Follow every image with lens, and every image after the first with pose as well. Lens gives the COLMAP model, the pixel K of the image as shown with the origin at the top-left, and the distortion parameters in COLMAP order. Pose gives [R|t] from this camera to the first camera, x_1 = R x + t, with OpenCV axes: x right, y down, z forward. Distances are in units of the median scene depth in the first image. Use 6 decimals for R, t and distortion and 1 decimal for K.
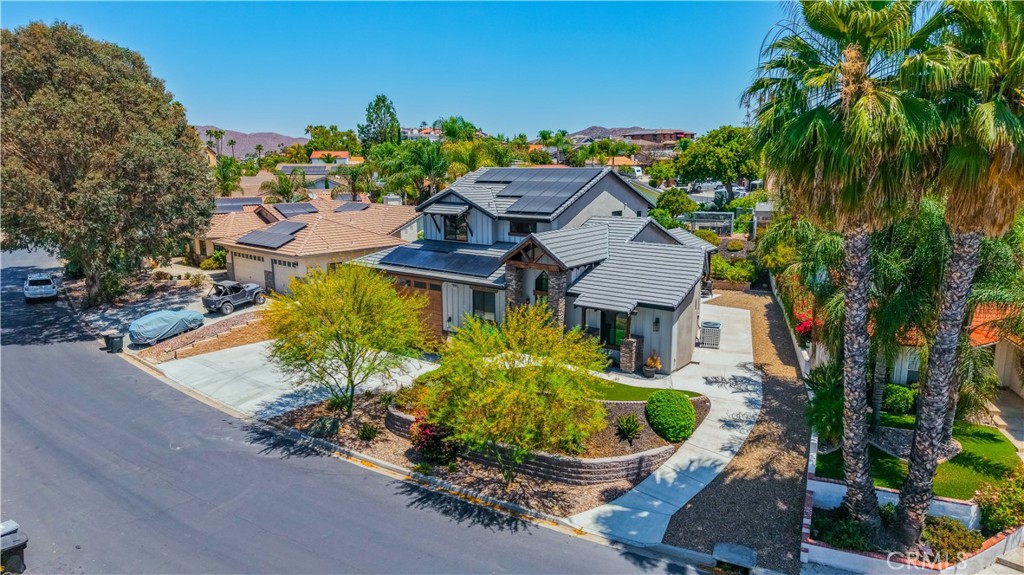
lens RADIAL K [[683.2, 0, 514.0], [0, 683.2, 287.1], [0, 0, 1]] dist [0.023279, -0.023999]
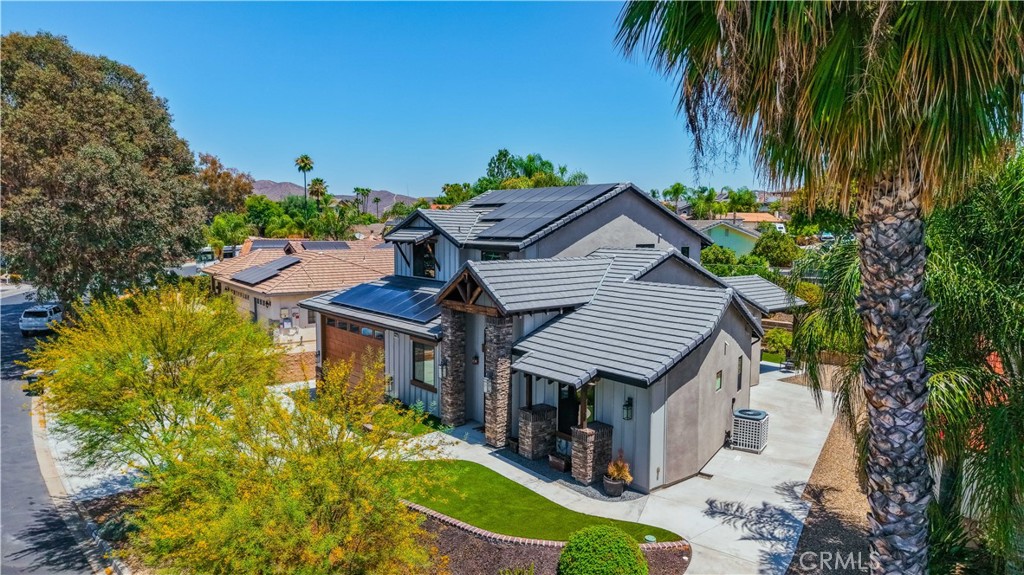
lens RADIAL K [[683.2, 0, 513.1], [0, 683.2, 285.4], [0, 0, 1]] dist [0.023279, -0.023999]
pose [[0.974997, 0.031316, -0.220000, 0.227308], [-0.051791, 0.994780, -0.087928, 0.003969], [0.216098, 0.097124, 0.971529, 0.348678]]
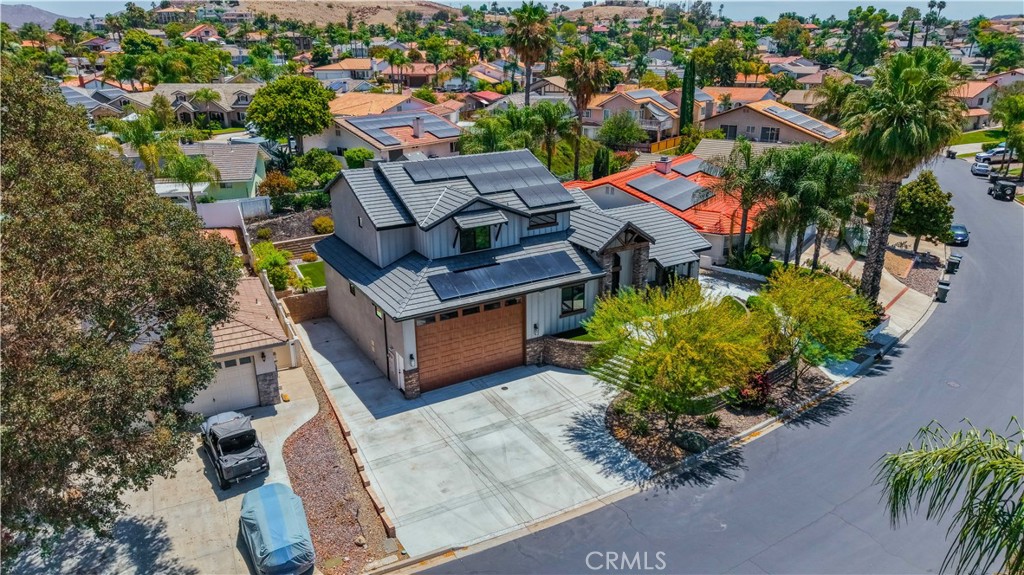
lens RADIAL K [[683.2, 0, 511.0], [0, 683.2, 289.1], [0, 0, 1]] dist [0.023279, -0.023999]
pose [[0.363082, -0.314811, 0.876964, -1.122945], [0.184297, 0.946863, 0.263600, -0.318154], [-0.913349, 0.065914, 0.401807, 0.739442]]
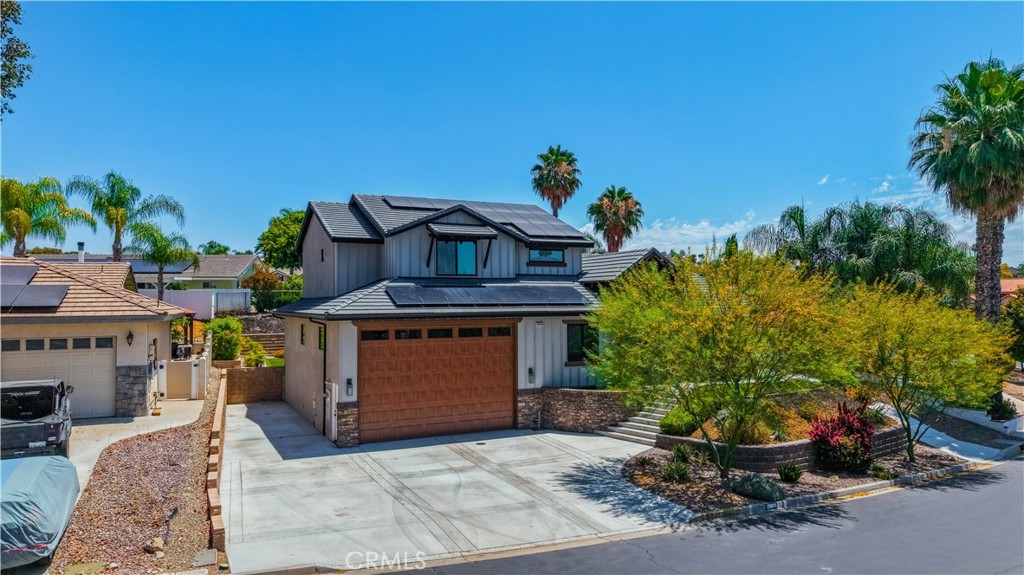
lens RADIAL K [[683.2, 0, 511.7], [0, 683.2, 288.7], [0, 0, 1]] dist [0.023279, -0.023999]
pose [[0.431954, 0.021038, 0.901650, -0.896625], [0.169996, 0.979909, -0.104304, 0.038555], [-0.885730, 0.198331, 0.419700, 0.811800]]
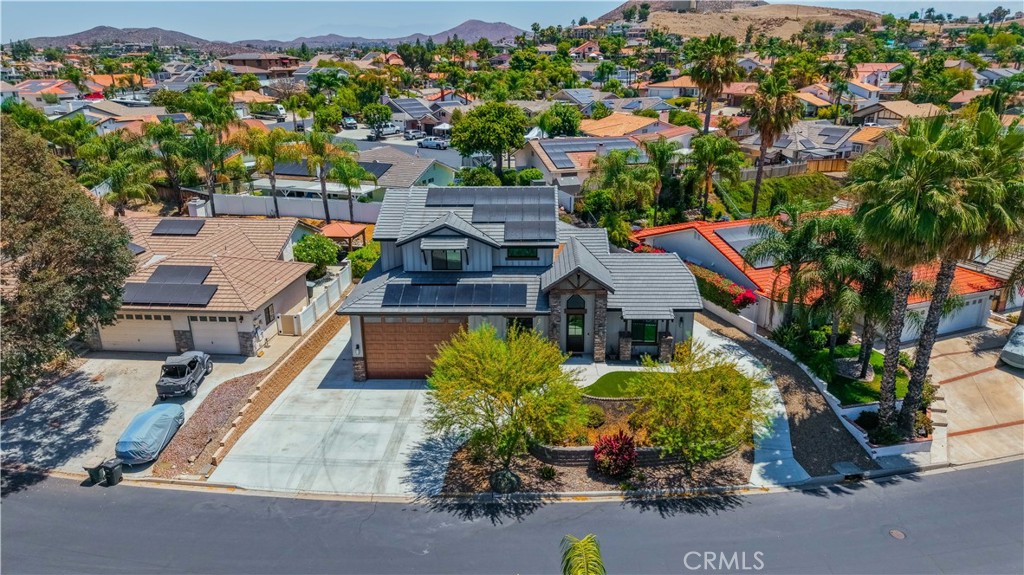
lens RADIAL K [[683.2, 0, 513.3], [0, 683.2, 284.0], [0, 0, 1]] dist [0.023279, -0.023999]
pose [[0.805575, -0.188436, 0.561730, -0.750944], [0.116170, 0.979909, 0.162118, -0.258755], [-0.580994, -0.065341, 0.811281, 0.107668]]
